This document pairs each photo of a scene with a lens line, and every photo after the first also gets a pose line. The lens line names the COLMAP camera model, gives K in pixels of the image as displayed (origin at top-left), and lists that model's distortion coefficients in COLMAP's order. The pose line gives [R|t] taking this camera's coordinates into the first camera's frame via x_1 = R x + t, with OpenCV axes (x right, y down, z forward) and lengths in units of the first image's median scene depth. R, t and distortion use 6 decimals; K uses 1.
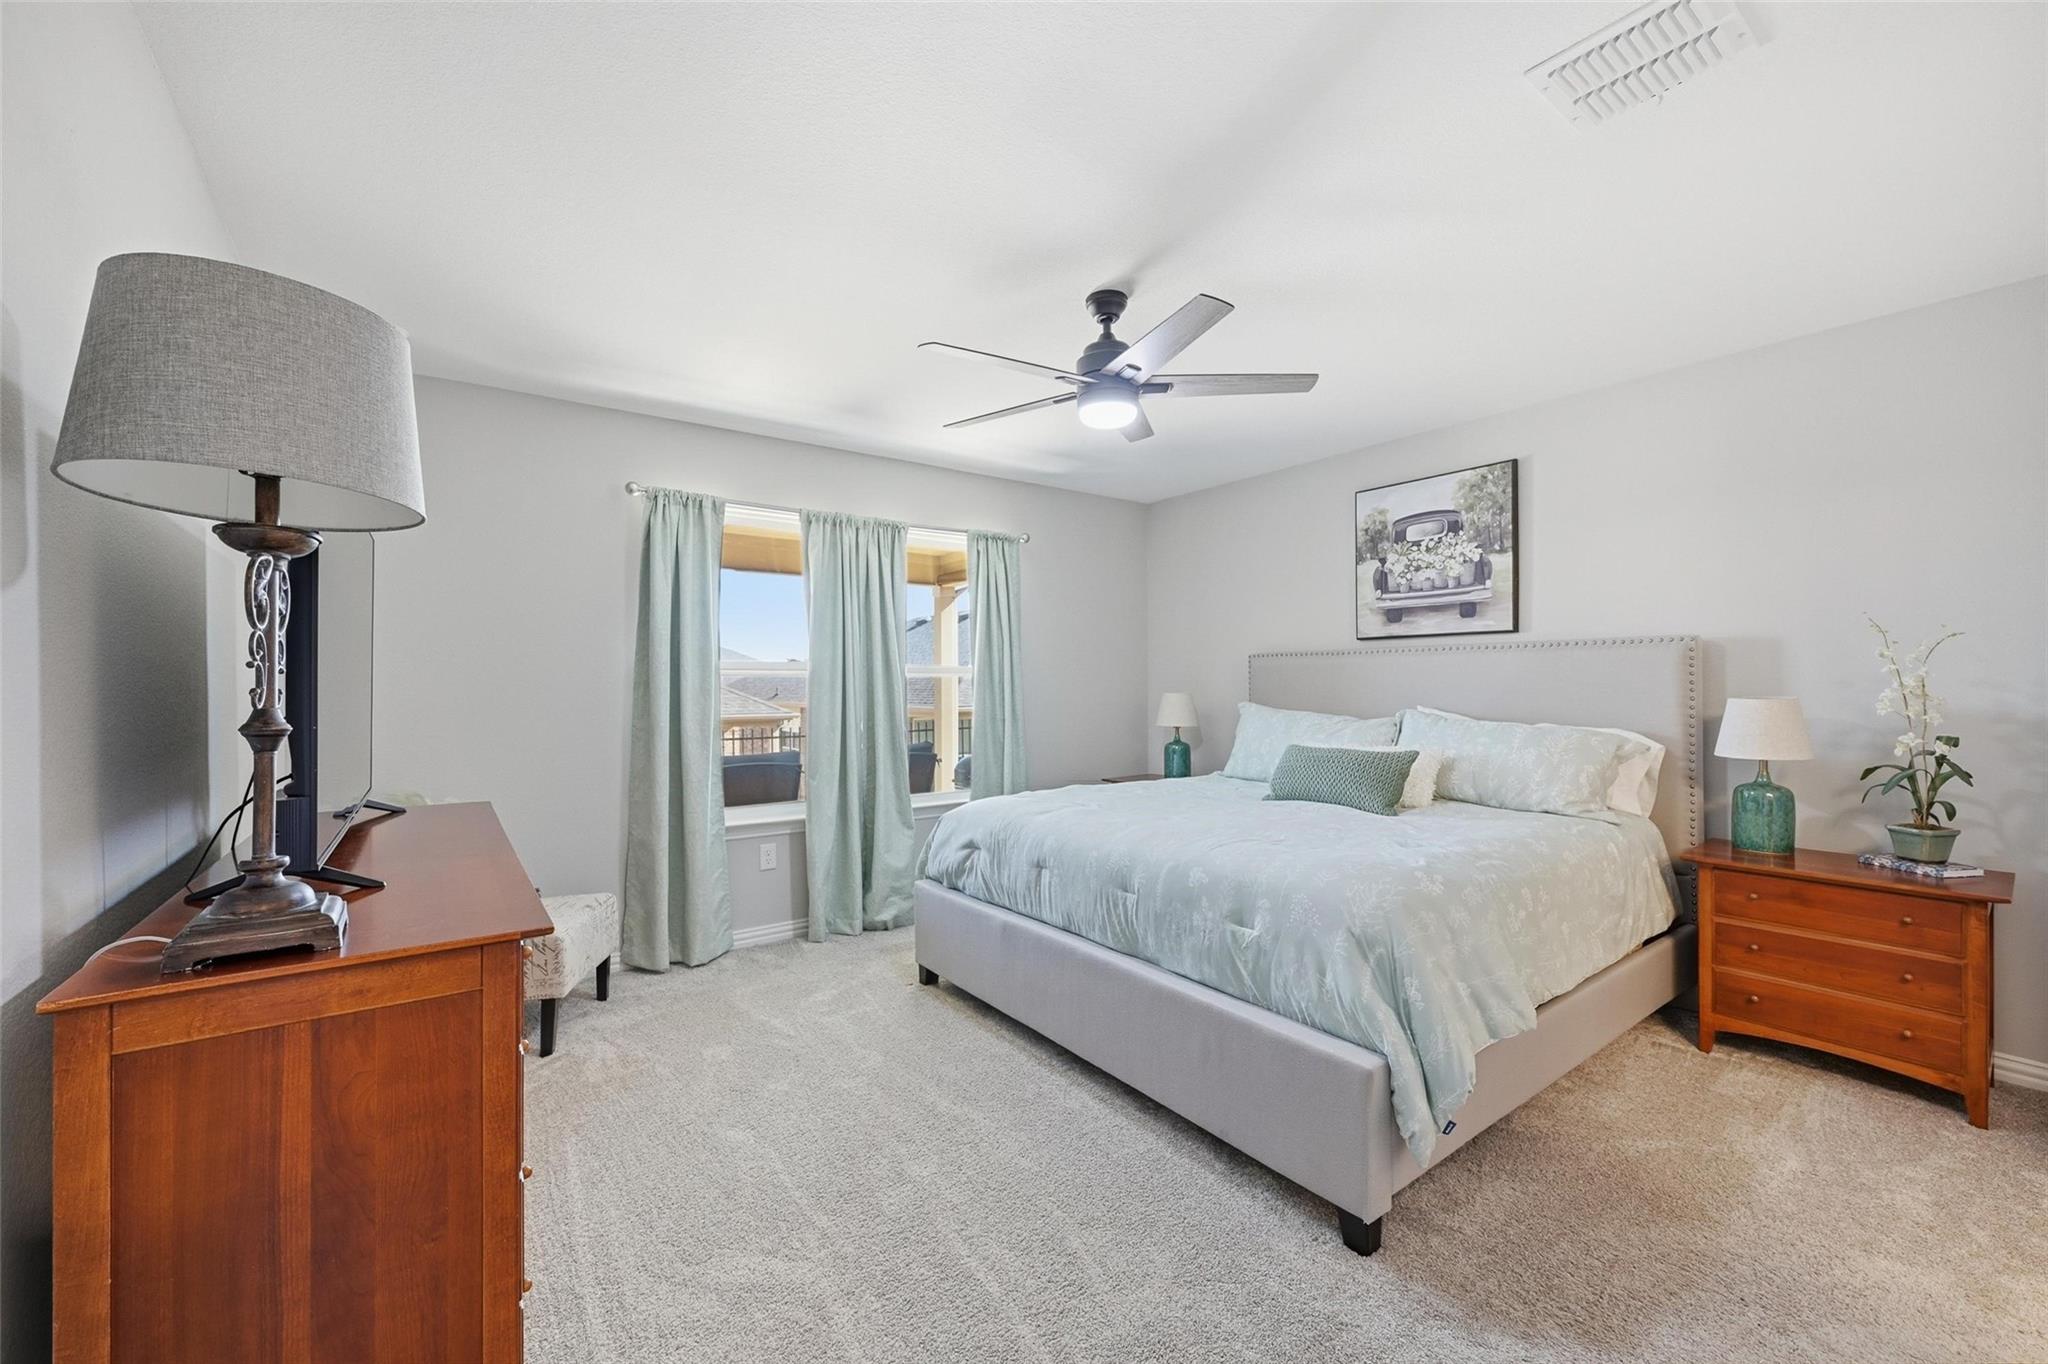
lens RADIAL K [[829.8, 0, 1007.1], [0, 829.8, 682.2], [0, 0, 1]] dist [-0.003453, -0.000113]
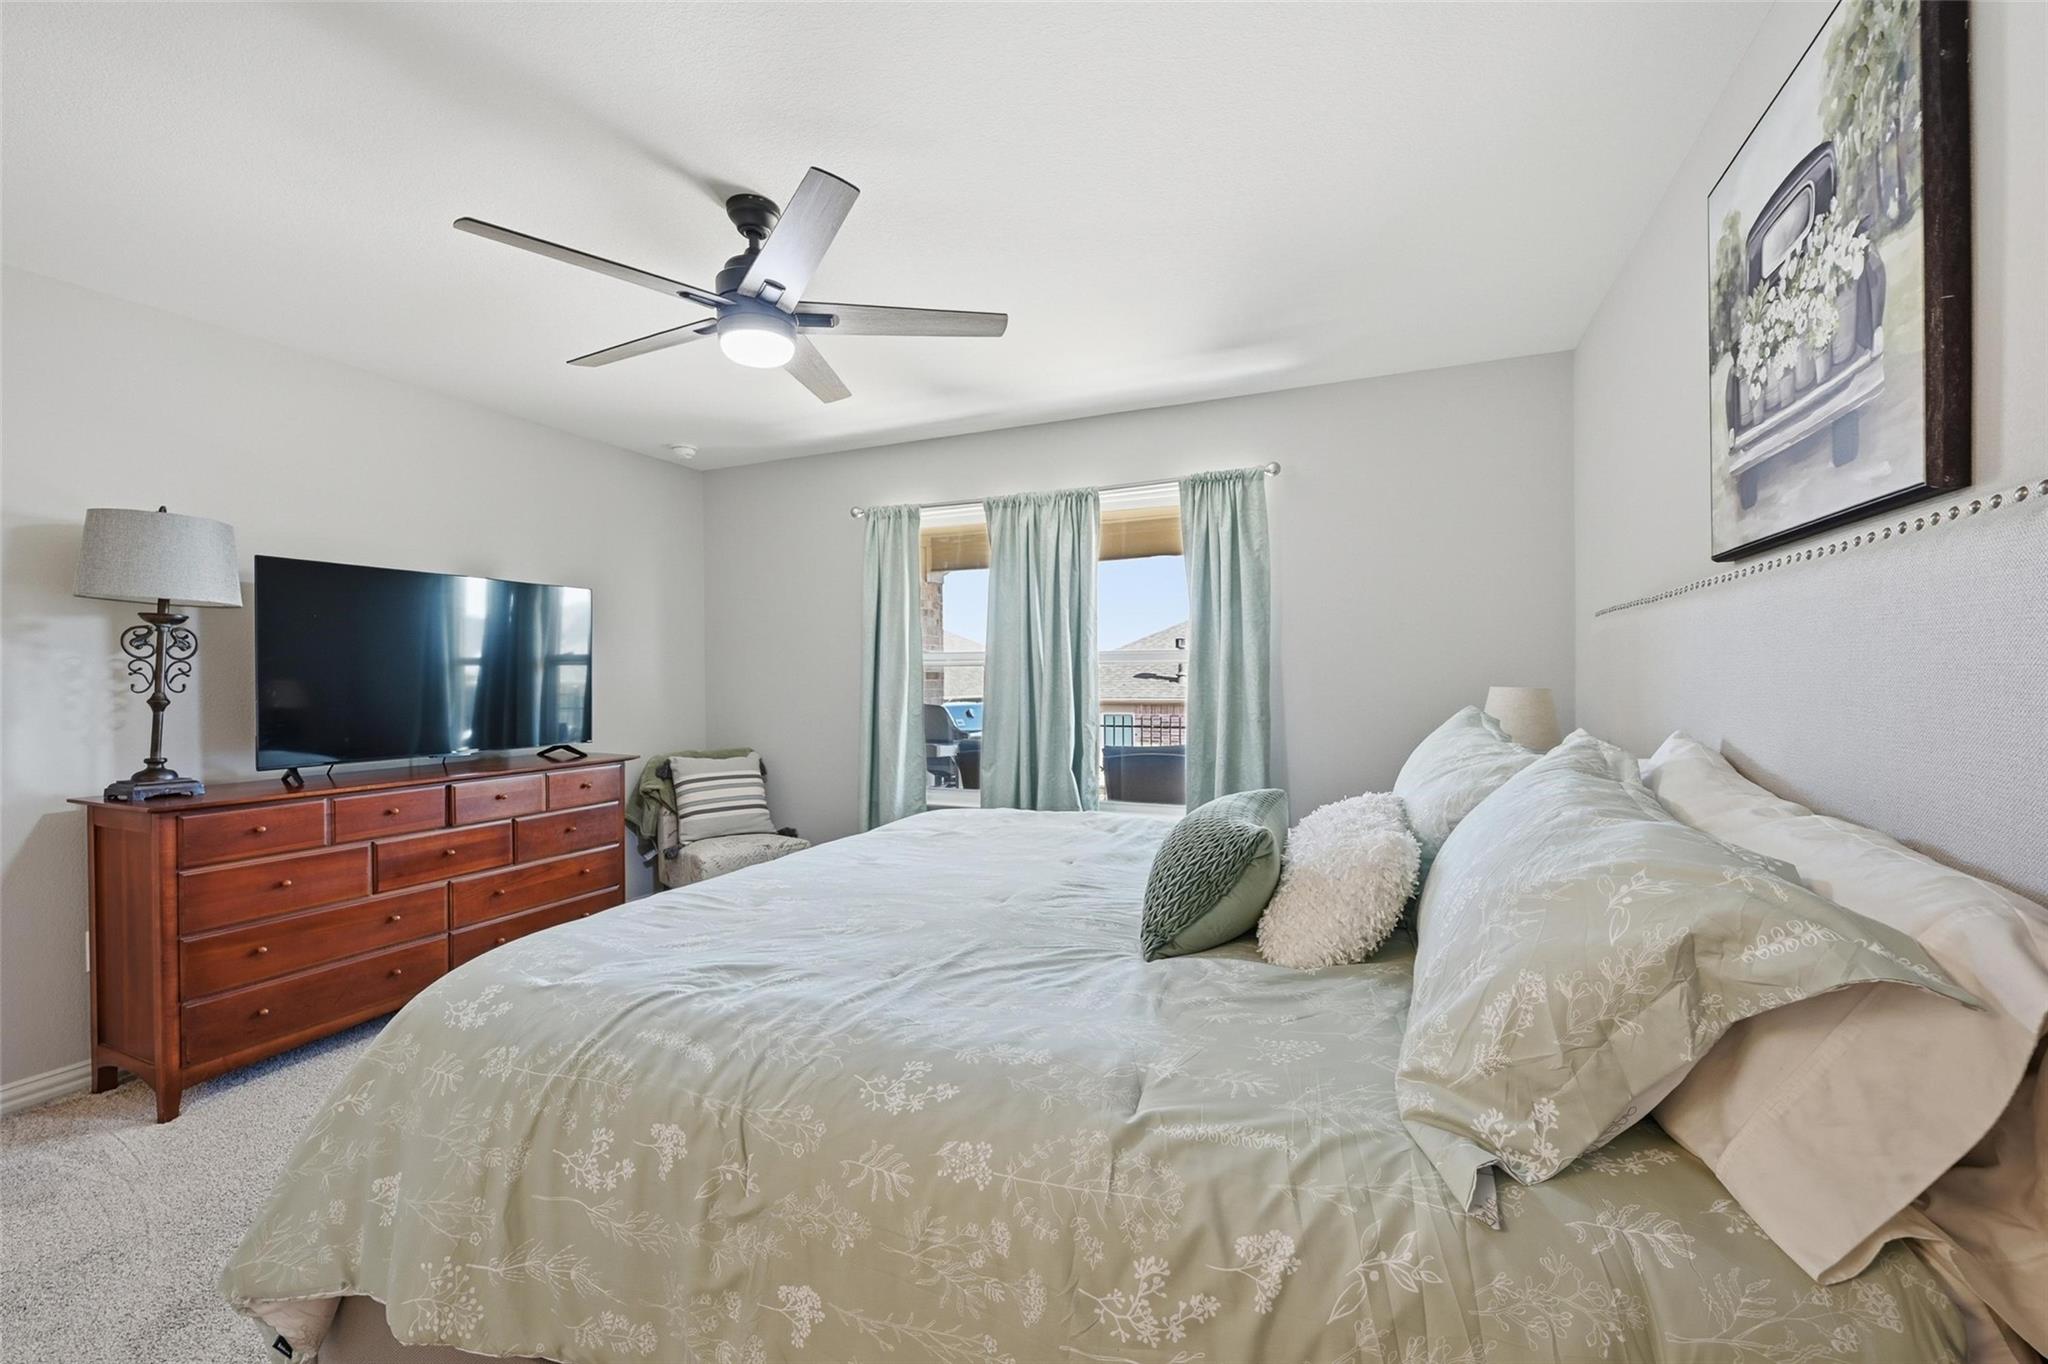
lens RADIAL K [[829.8, 0, 1011.8], [0, 829.8, 684.9], [0, 0, 1]] dist [-0.003453, -0.000113]
pose [[0.499692, 0.009191, -0.866154, 0.639209], [0.009351, 0.999828, 0.016004, -0.001059], [0.866153, -0.016097, 0.499520, 0.534964]]
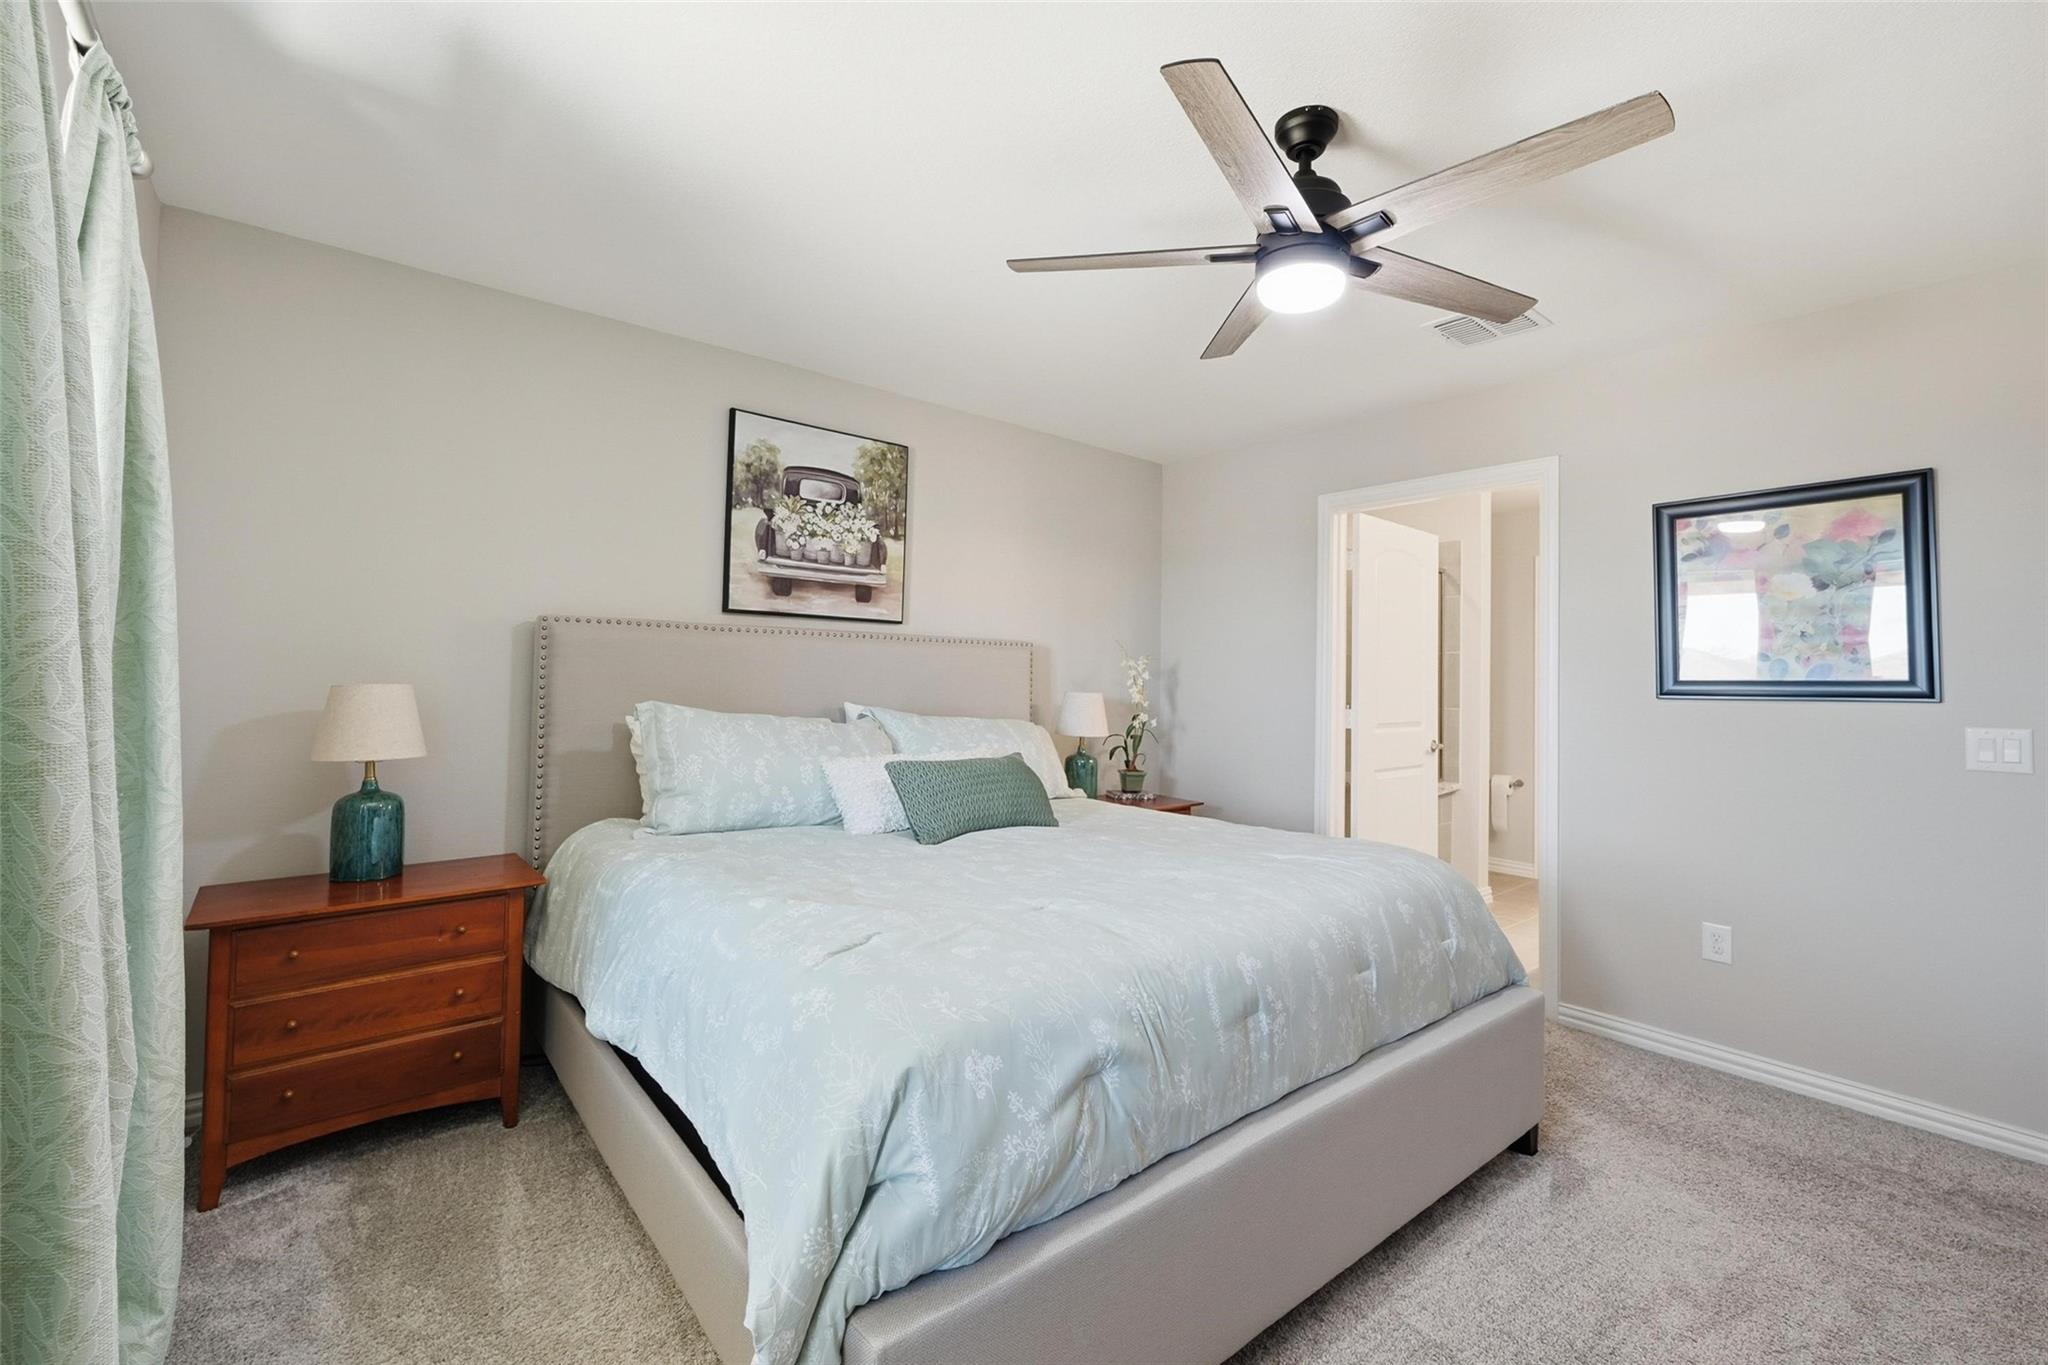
lens RADIAL K [[829.8, 0, 1026.6], [0, 829.8, 677.9], [0, 0, 1]] dist [-0.003453, -0.000113]
pose [[-0.067352, 0.018114, 0.997565, -0.332216], [-0.012614, 0.999740, -0.019005, 0.017594], [-0.997650, -0.013864, -0.067106, 0.840420]]
